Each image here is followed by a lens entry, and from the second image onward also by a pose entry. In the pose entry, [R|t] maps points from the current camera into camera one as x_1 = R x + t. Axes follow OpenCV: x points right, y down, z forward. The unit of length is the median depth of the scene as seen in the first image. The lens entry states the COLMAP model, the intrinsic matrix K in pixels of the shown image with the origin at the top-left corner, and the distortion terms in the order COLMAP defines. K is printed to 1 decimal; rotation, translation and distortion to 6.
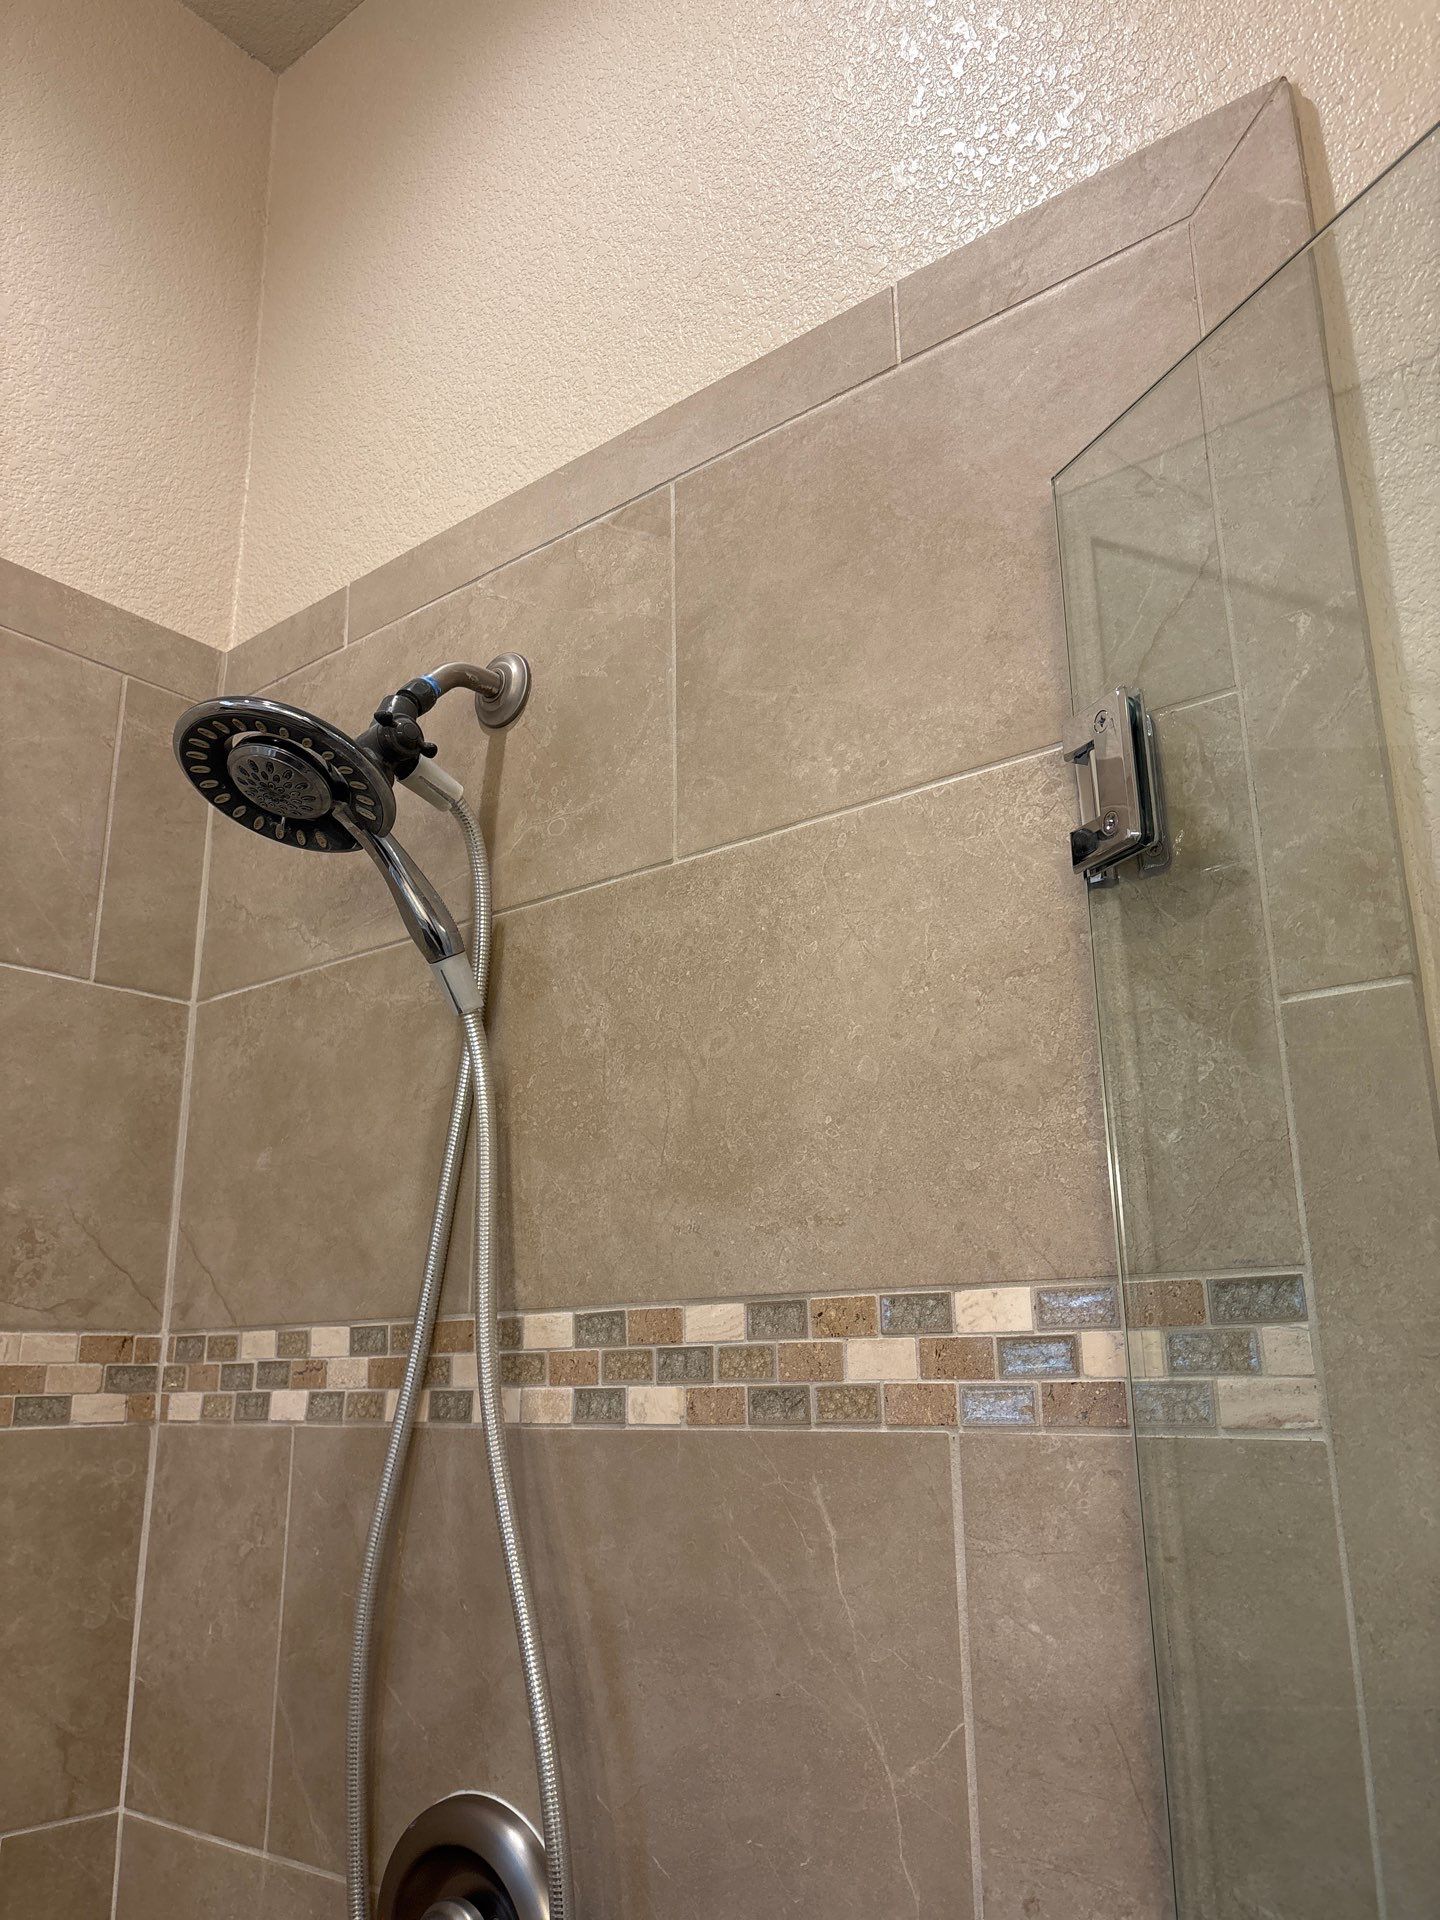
lens RADIAL K [[1461.4, 0, 729.5], [0, 1461.4, 977.4], [0, 0, 1]] dist [0.030901, -0.024920]
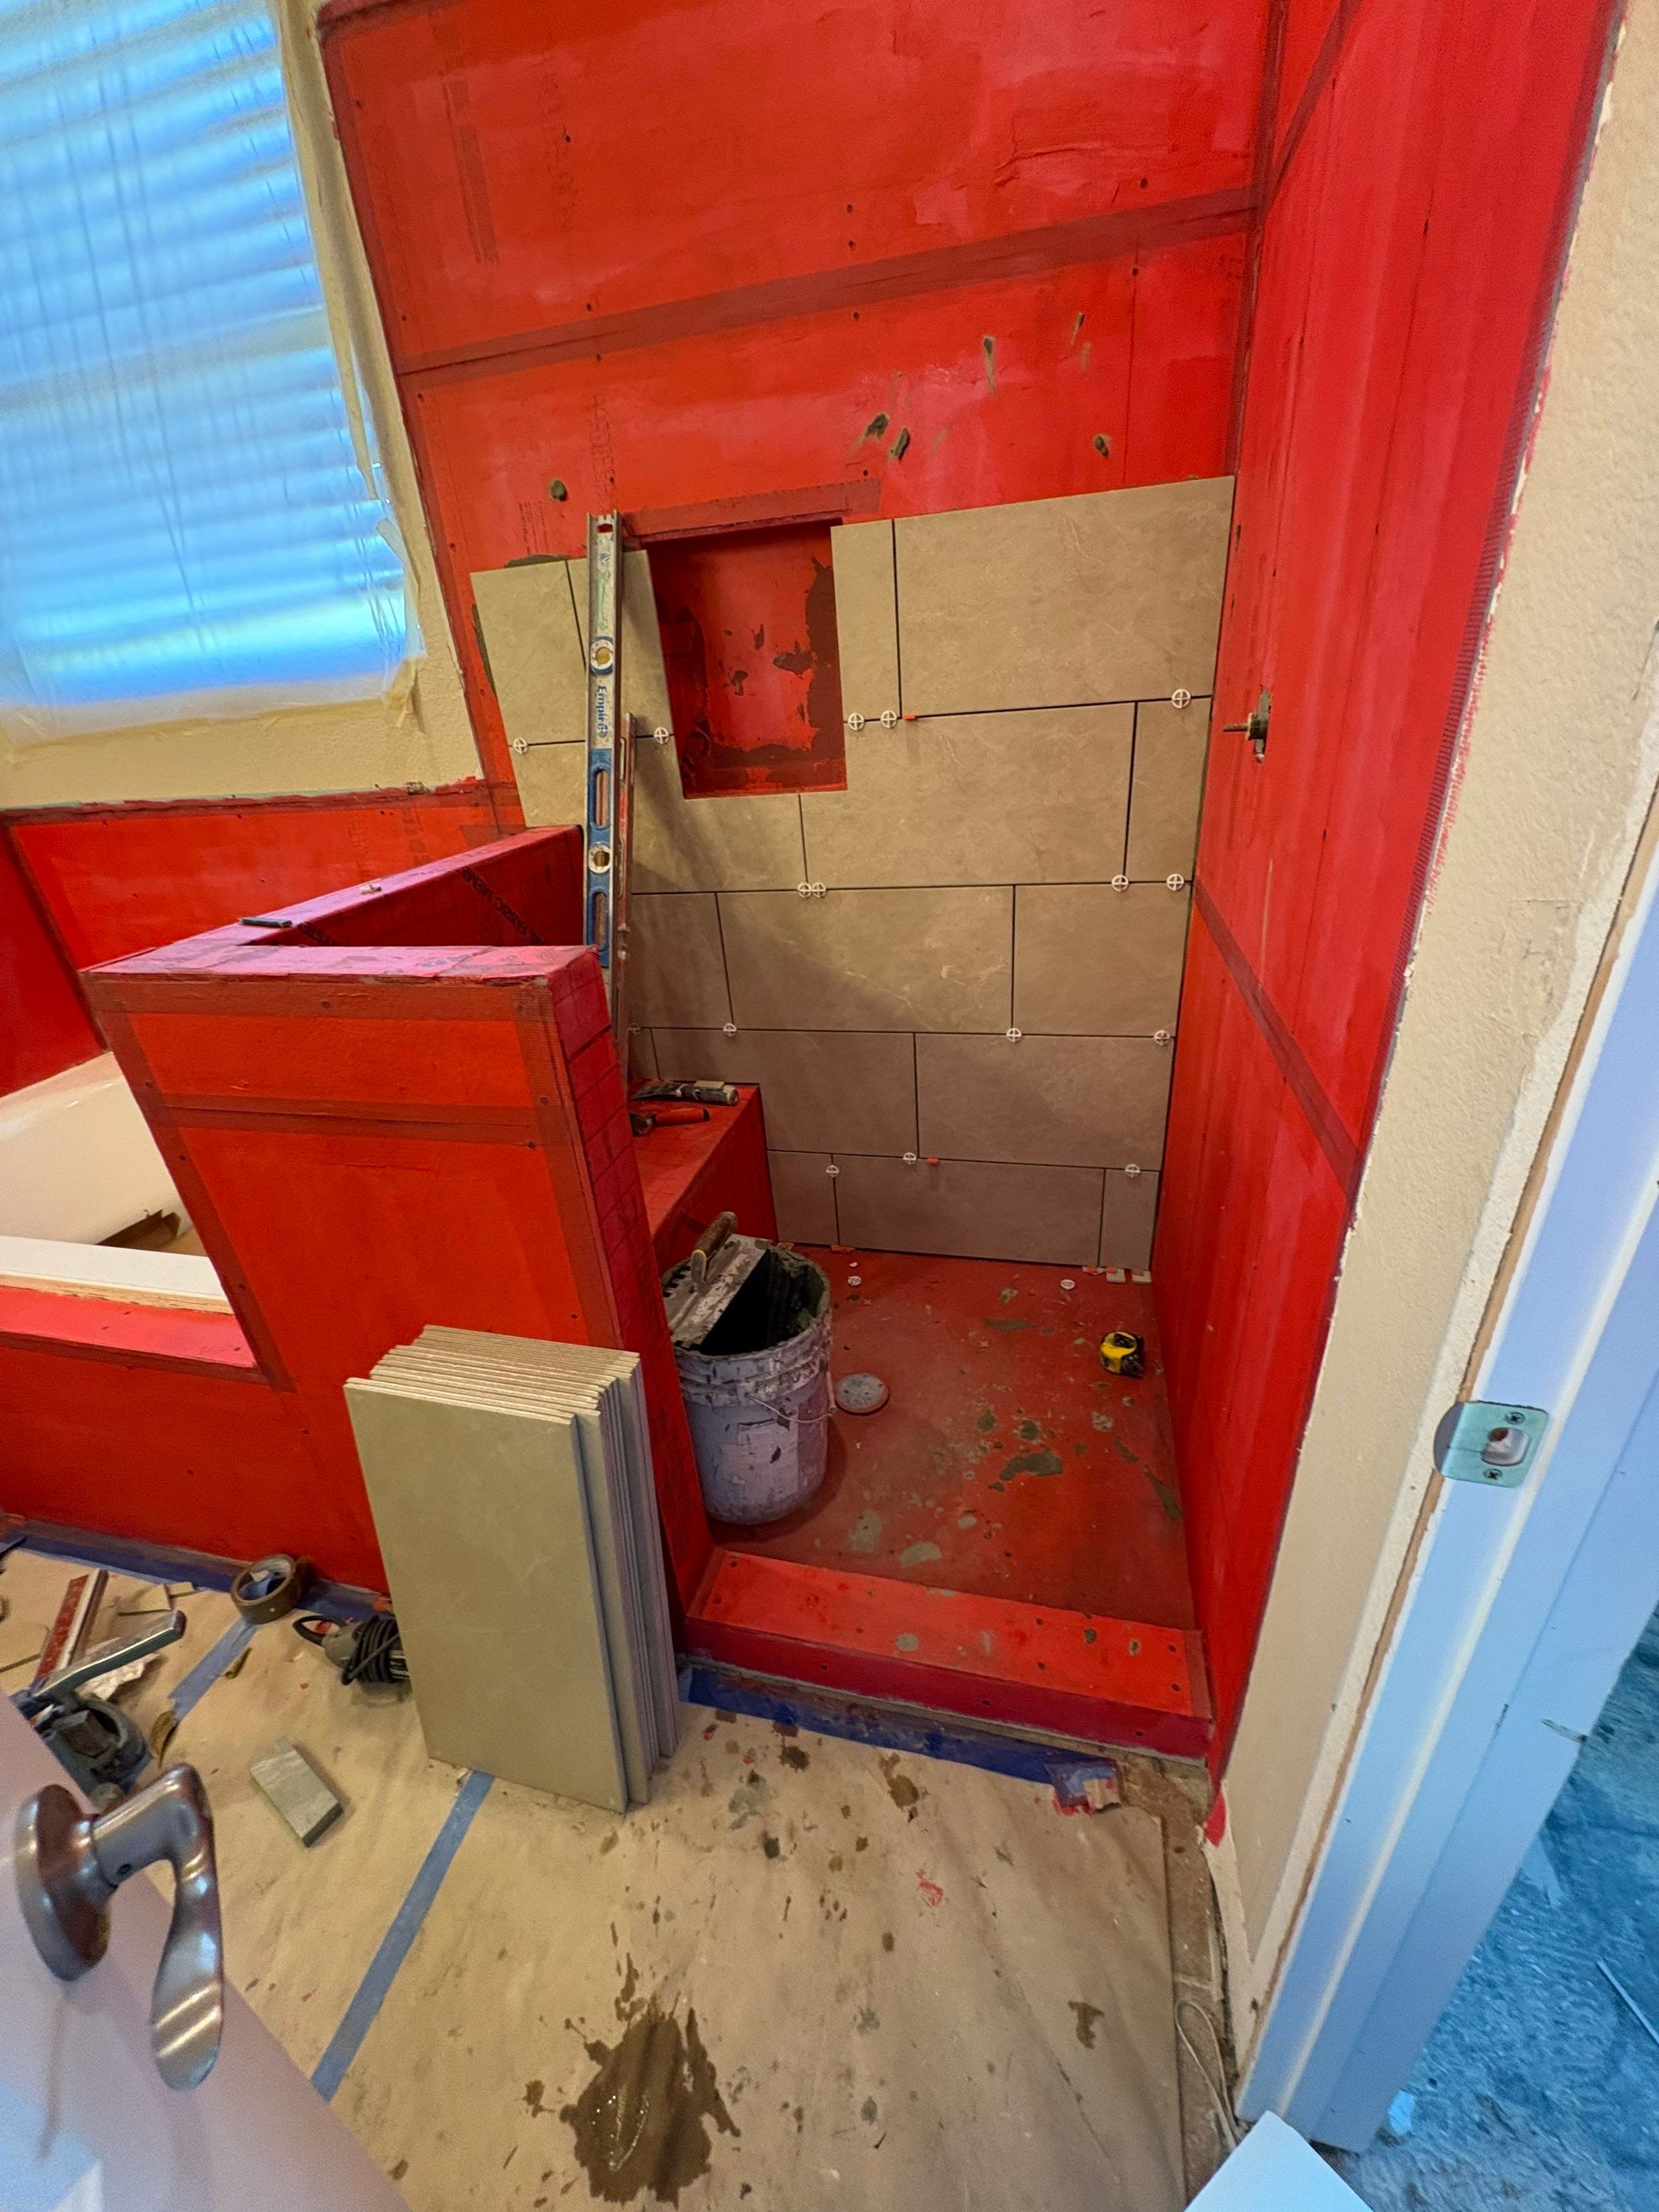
lens RADIAL K [[879.2, 0, 833.9], [0, 879.2, 1107.1], [0, 0, 1]] dist [0.001402, -0.000720]
pose [[0.422825, 0.384124, -0.820773, 0.626208], [0.308965, 0.790347, 0.529049, 0.234319], [0.851916, -0.477285, 0.215497, 0.048933]]
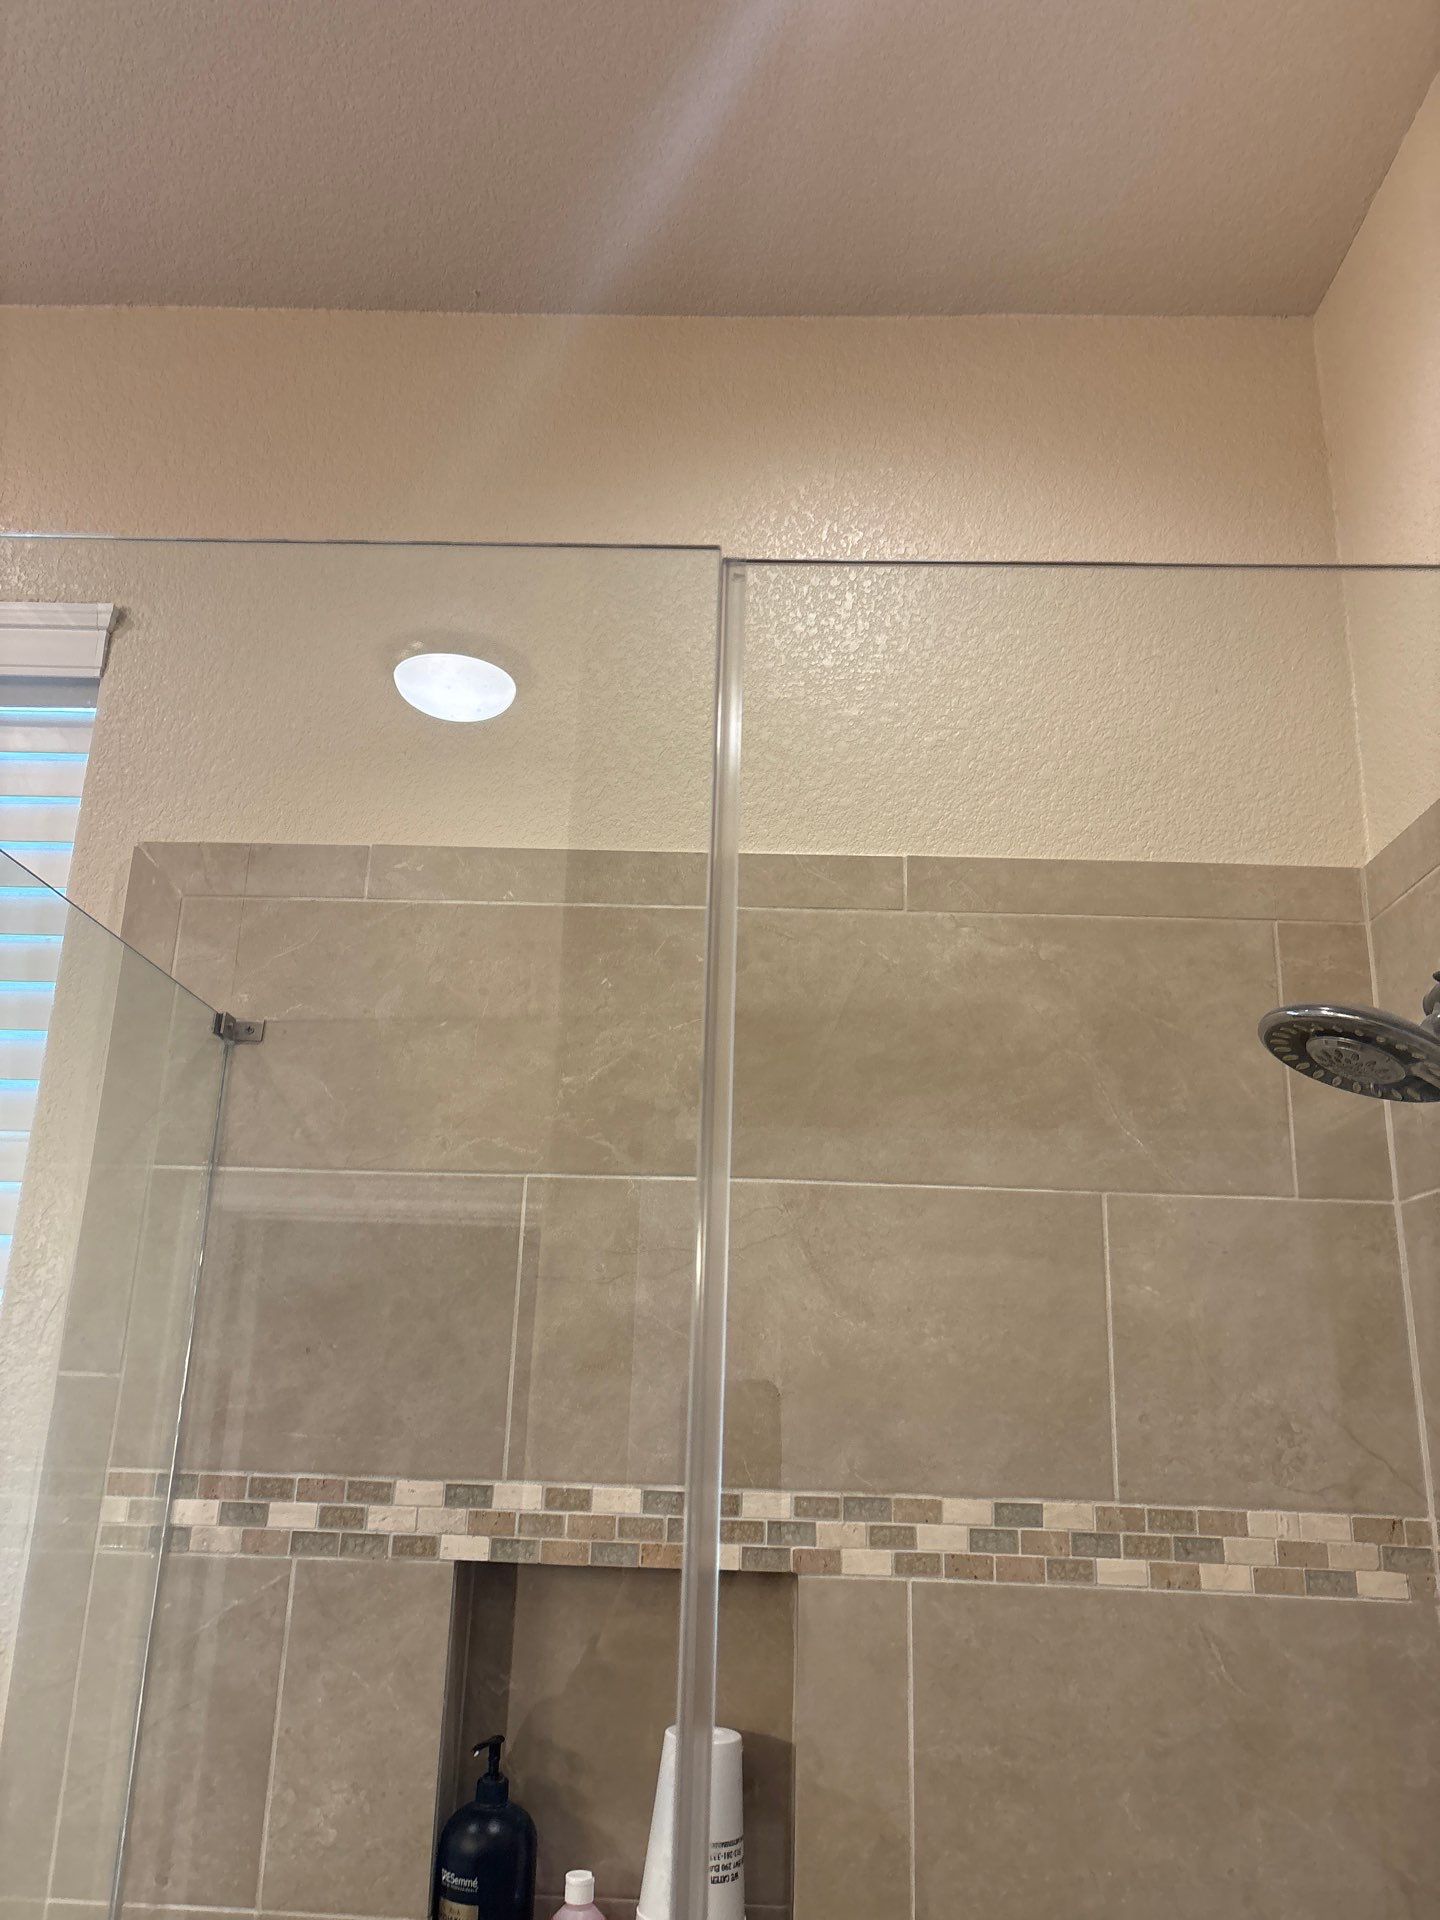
lens RADIAL K [[1461.4, 0, 709.7], [0, 1461.4, 965.4], [0, 0, 1]] dist [0.030901, -0.024920]
pose [[0.603914, -0.202680, -0.770849, 0.253849], [0.173957, 0.977330, -0.120685, -0.138801], [0.777835, -0.061211, 0.625481, -0.084221]]
